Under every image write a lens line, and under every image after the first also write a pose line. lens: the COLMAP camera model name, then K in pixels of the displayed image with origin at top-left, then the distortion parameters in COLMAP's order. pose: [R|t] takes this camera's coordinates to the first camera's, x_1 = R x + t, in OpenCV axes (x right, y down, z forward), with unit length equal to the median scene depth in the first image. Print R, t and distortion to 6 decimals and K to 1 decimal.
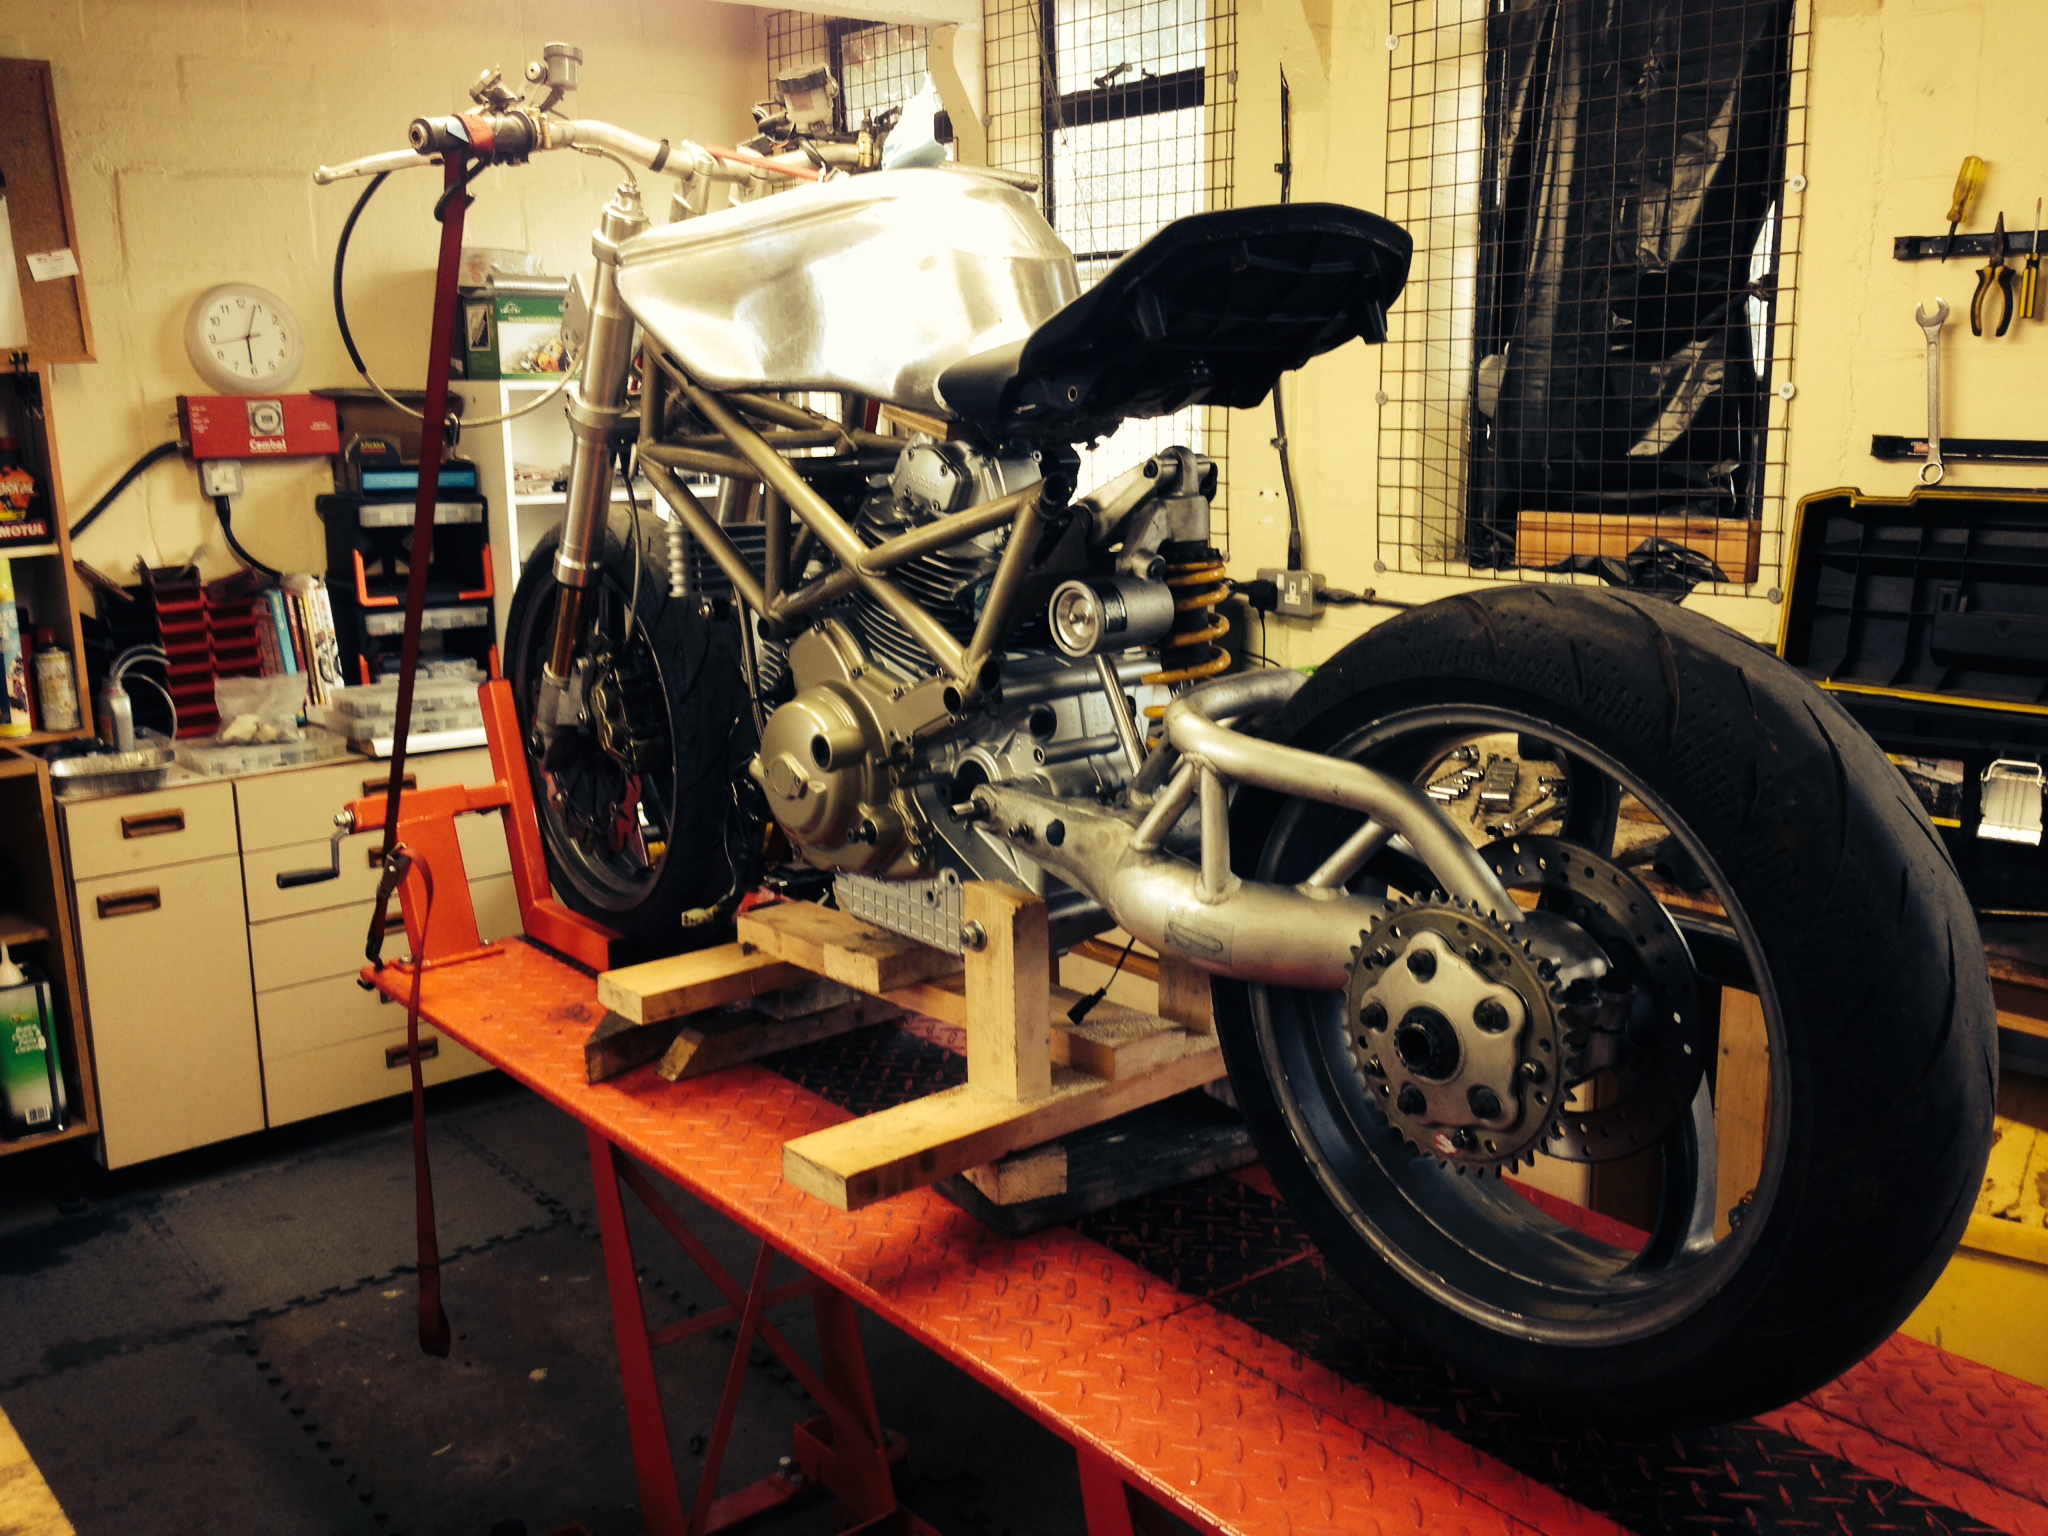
lens RADIAL K [[1882.9, 0, 1012.1], [0, 1882.9, 738.4], [0, 0, 1]] dist [0.101863, -0.151196]
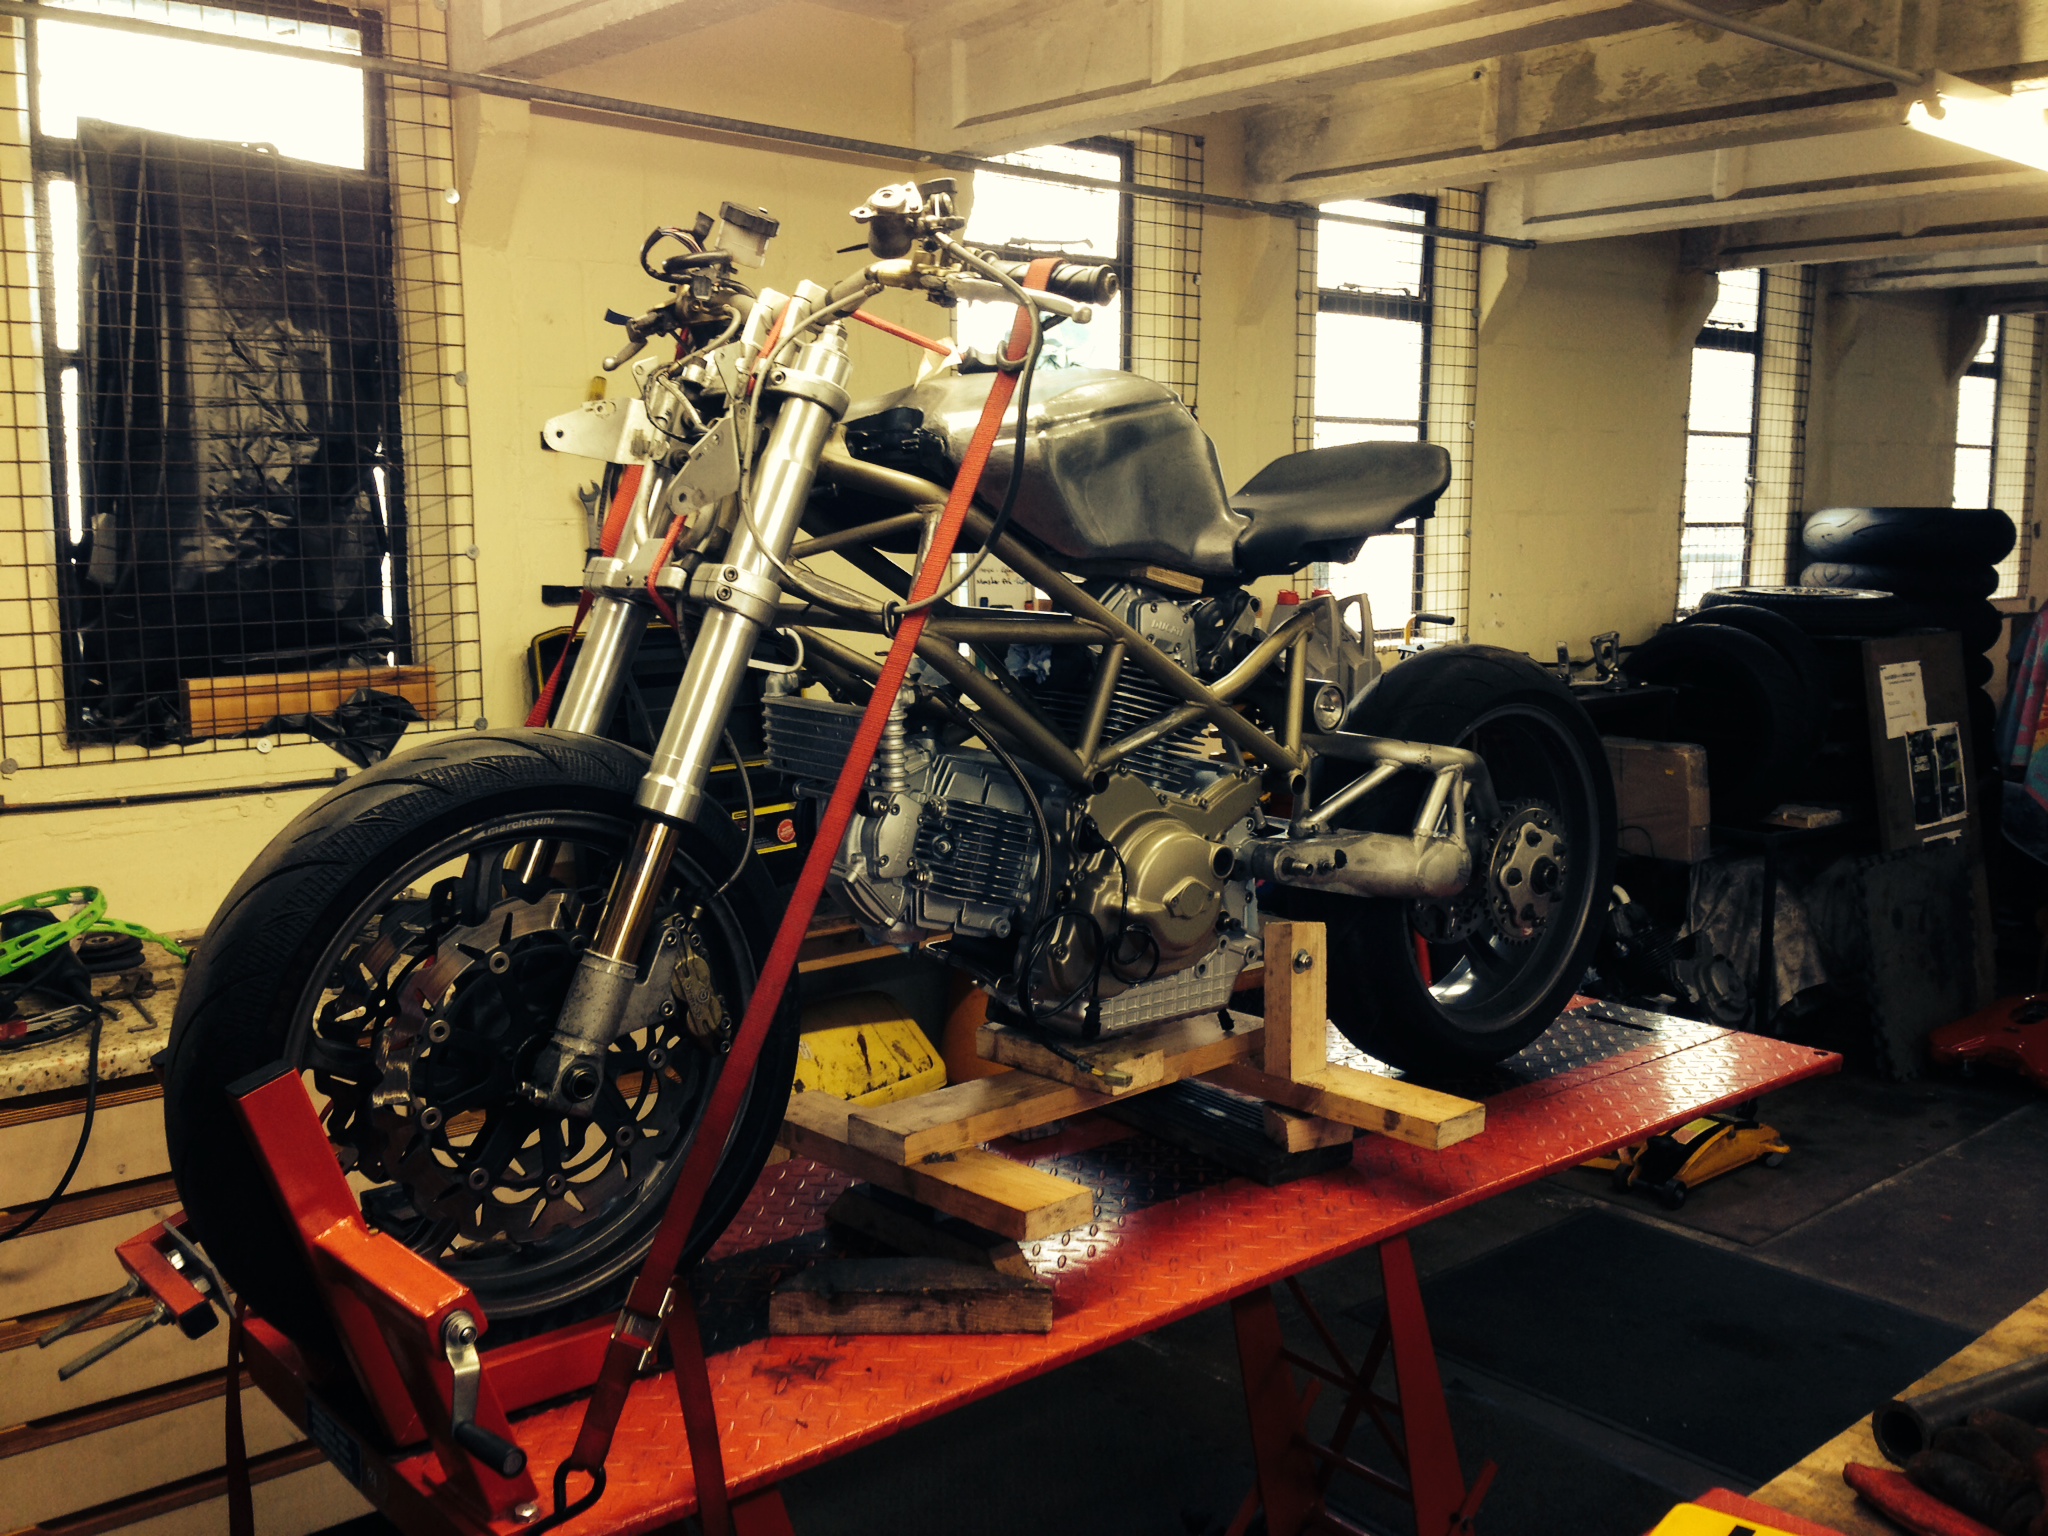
lens RADIAL K [[1914.4, 0, 1021.3], [0, 1914.4, 729.5], [0, 0, 1]] dist [0.165196, -0.348849]
pose [[-0.041508, -0.105698, 0.993532, -0.975339], [0.187236, 0.975949, 0.111650, -0.175650], [-0.981438, 0.190659, -0.020719, 0.869581]]
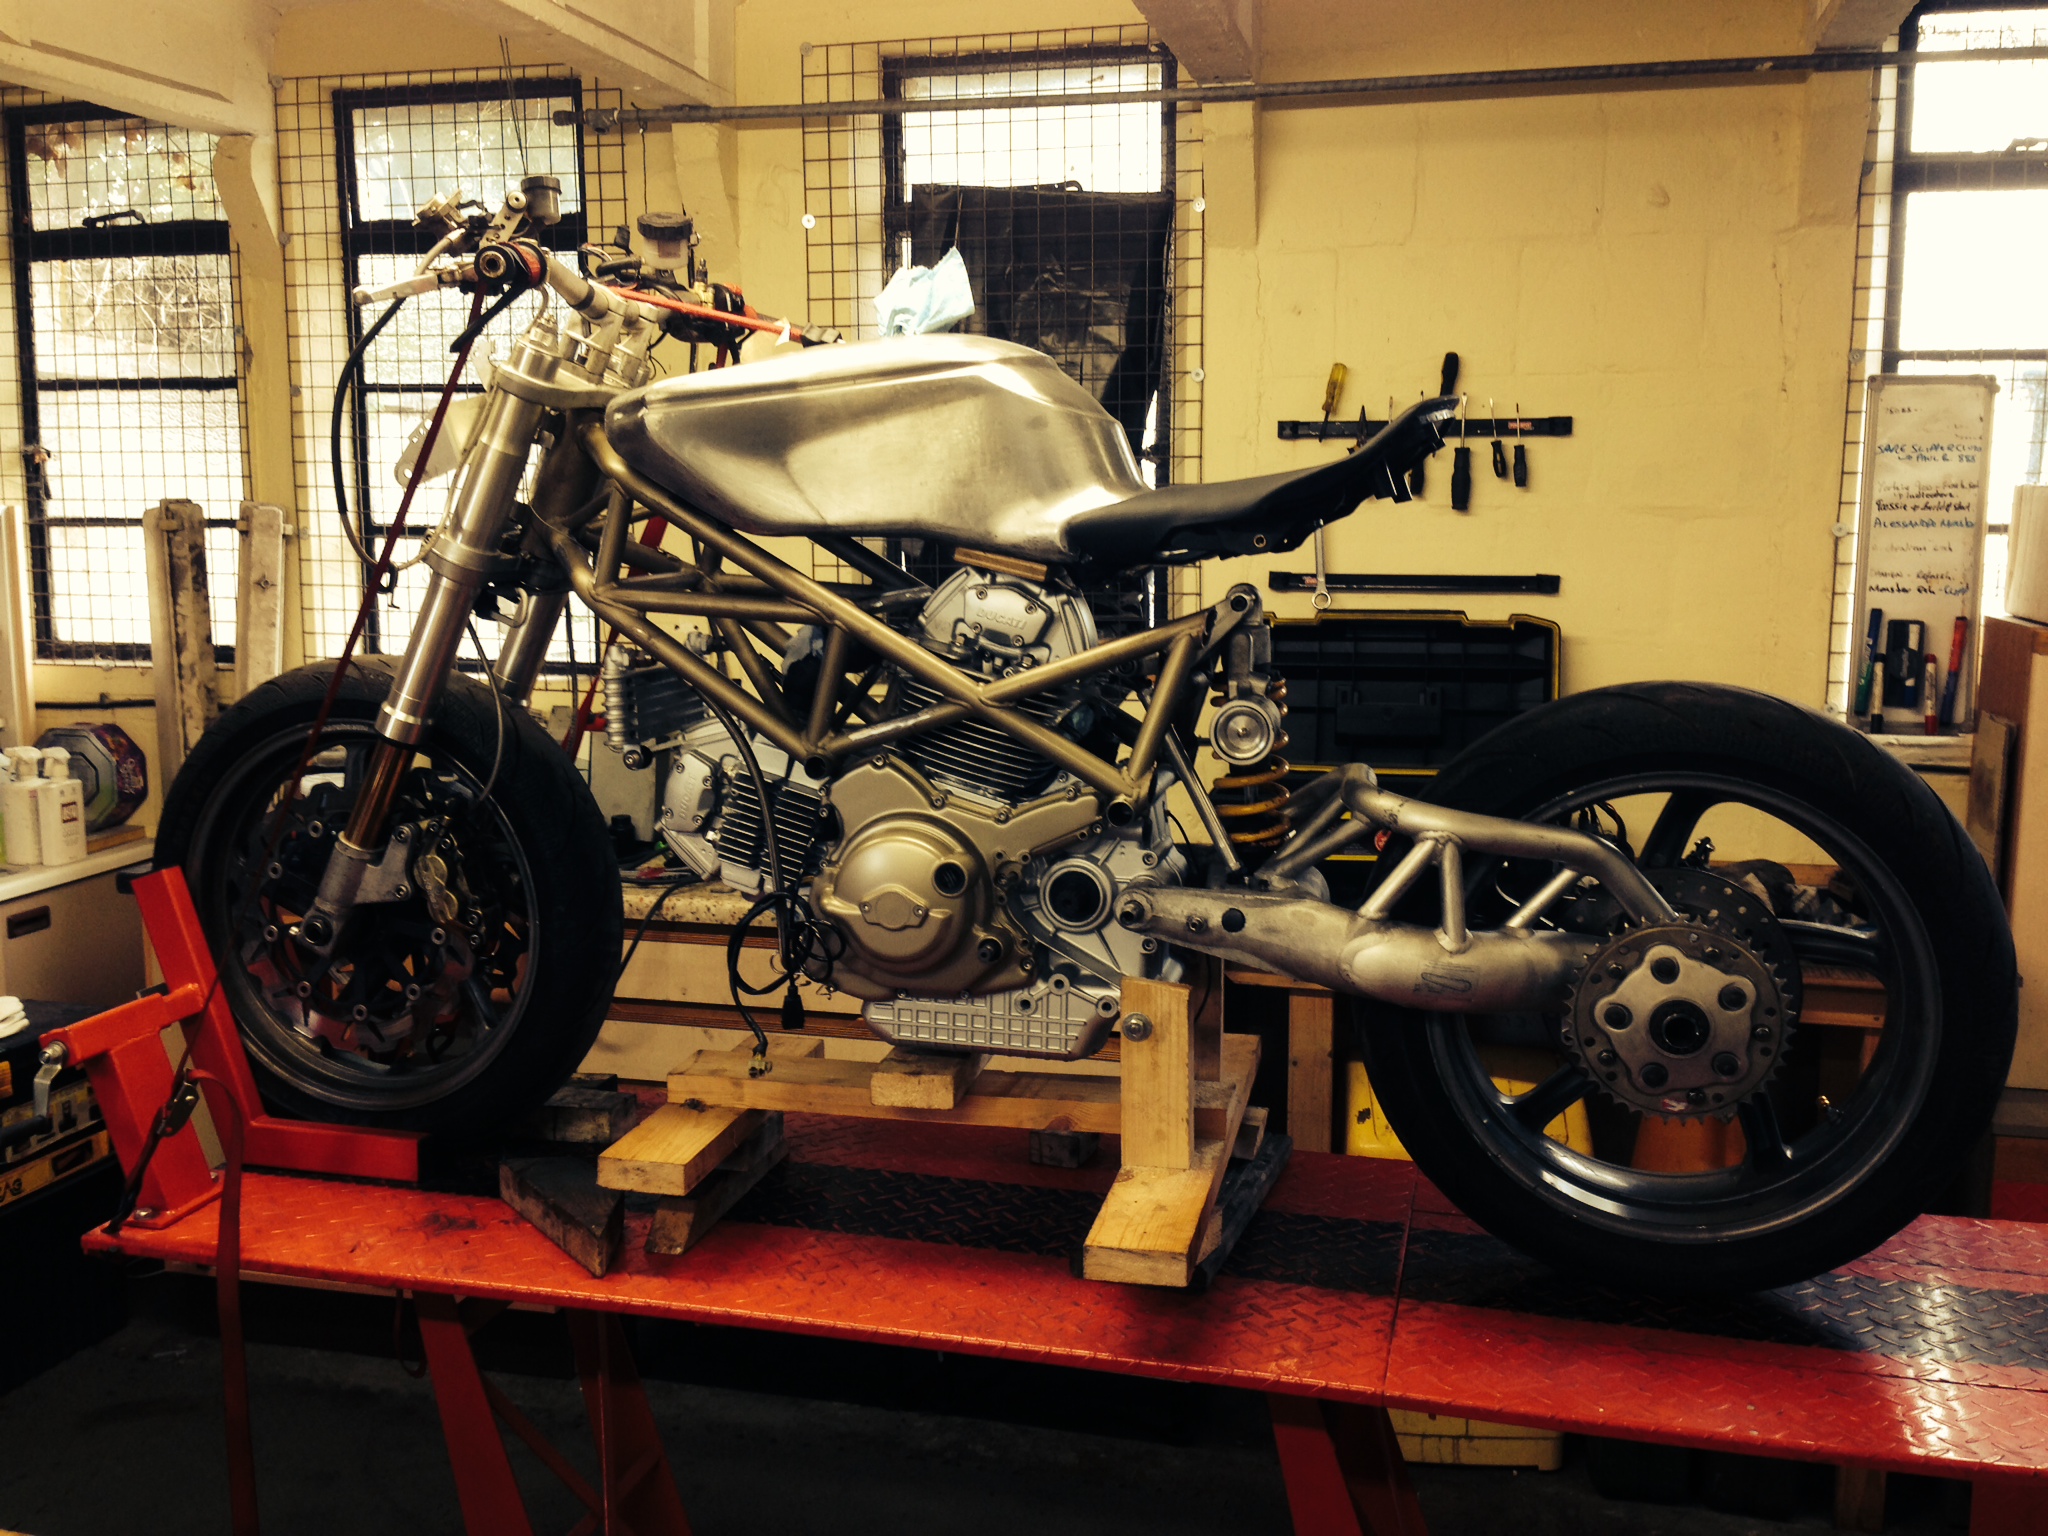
lens RADIAL K [[1882.9, 0, 1012.1], [0, 1882.9, 738.4], [0, 0, 1]] dist [0.101863, -0.151196]
pose [[0.806373, -0.060078, 0.588348, -0.524678], [0.100087, 0.994340, -0.035641, -0.022552], [-0.582876, 0.087626, 0.807822, 0.099694]]
